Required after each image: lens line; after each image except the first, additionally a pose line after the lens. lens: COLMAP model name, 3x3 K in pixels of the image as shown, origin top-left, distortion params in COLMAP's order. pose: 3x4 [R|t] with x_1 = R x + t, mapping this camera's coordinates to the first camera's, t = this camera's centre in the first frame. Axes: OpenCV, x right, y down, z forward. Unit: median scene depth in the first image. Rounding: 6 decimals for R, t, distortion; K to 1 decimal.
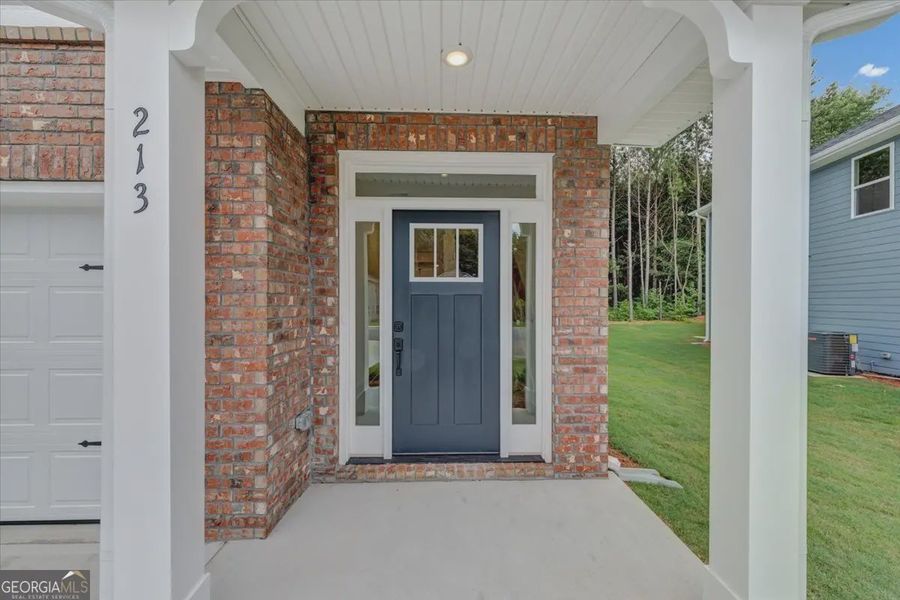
lens RADIAL K [[342.7, 0, 449.7], [0, 342.7, 302.7], [0, 0, 1]] dist [0.000788, -0.000141]
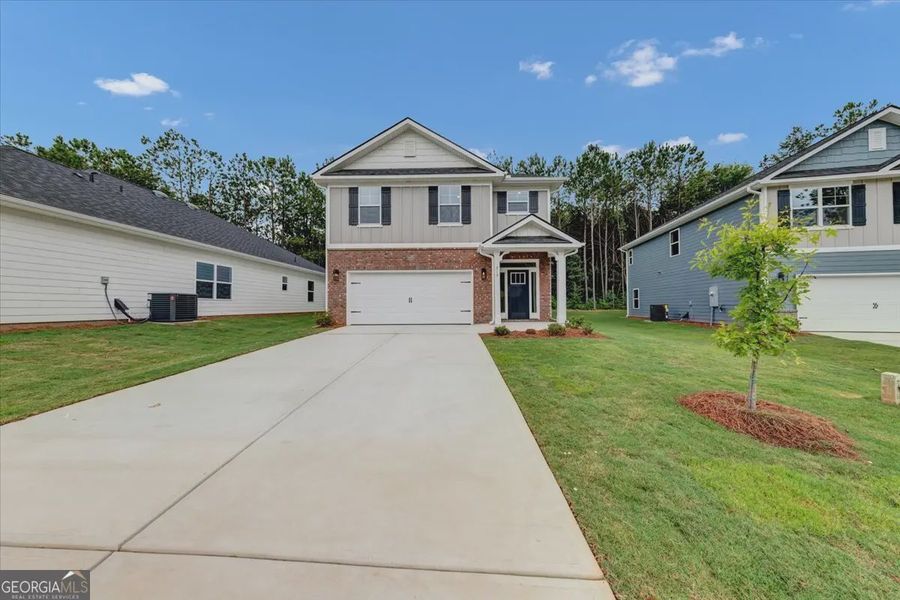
lens RADIAL K [[283.8, 0, 447.9], [0, 283.8, 301.6], [0, 0, 1]] dist [0.001713, 0.000065]
pose [[0.998542, -0.009771, -0.053094, -0.815838], [0.008788, 0.999786, -0.018703, 0.264175], [0.053265, 0.018209, 0.998414, -3.189864]]
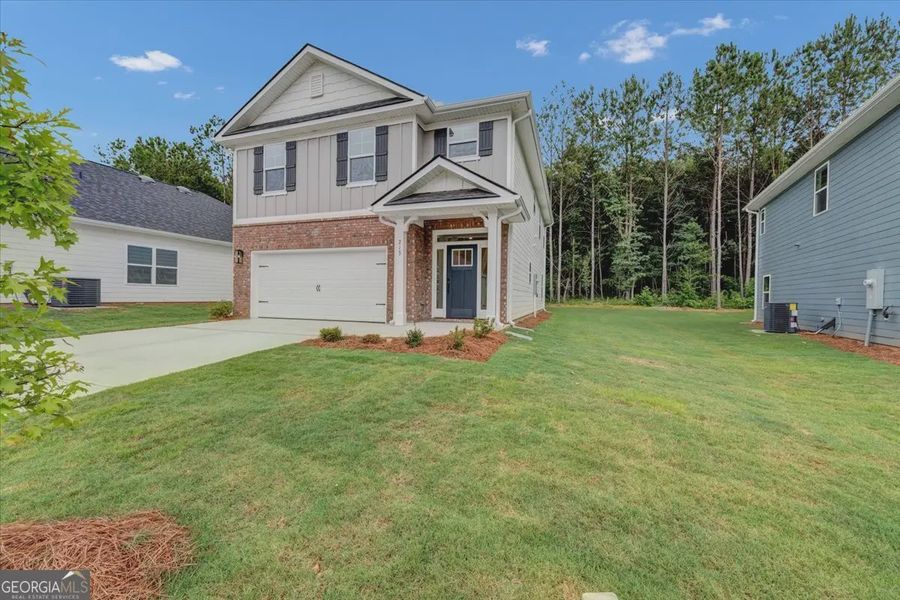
lens RADIAL K [[342.7, 0, 449.7], [0, 342.7, 302.7], [0, 0, 1]] dist [0.000788, -0.000141]
pose [[0.933202, 0.017105, -0.358944, 1.086054], [-0.013682, 0.999833, 0.012074, 0.257749], [0.359091, -0.006357, 0.933281, -2.172435]]
